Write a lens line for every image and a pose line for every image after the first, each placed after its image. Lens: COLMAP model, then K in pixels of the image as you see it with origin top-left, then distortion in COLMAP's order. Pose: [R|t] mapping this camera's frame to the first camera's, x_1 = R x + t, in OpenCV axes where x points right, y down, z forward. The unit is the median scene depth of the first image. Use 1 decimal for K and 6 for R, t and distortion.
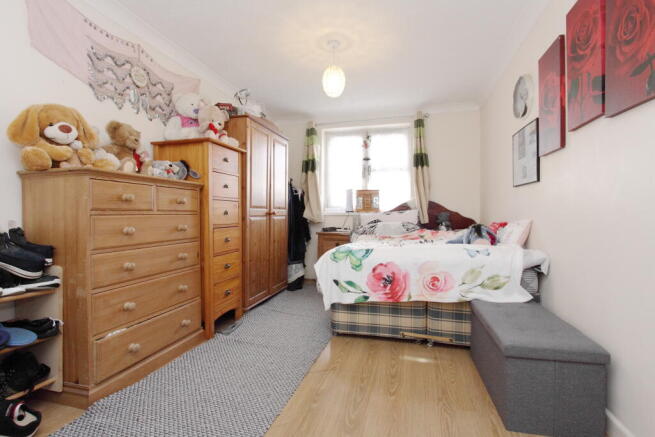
lens RADIAL K [[299.3, 0, 318.4], [0, 299.3, 217.2], [0, 0, 1]] dist [-0.020687, 0.005186]
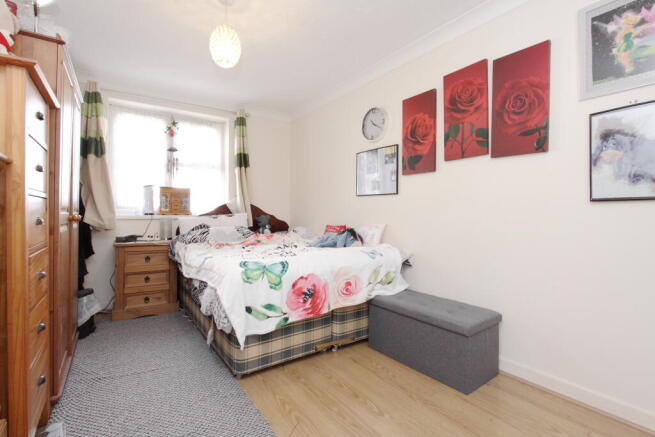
lens RADIAL K [[299.3, 0, 318.4], [0, 299.3, 217.2], [0, 0, 1]] dist [-0.020687, 0.005186]
pose [[0.662606, -0.004439, 0.748955, -0.413912], [0.004087, 0.999989, 0.002311, -0.023303], [-0.748957, 0.001530, 0.662617, 0.367238]]
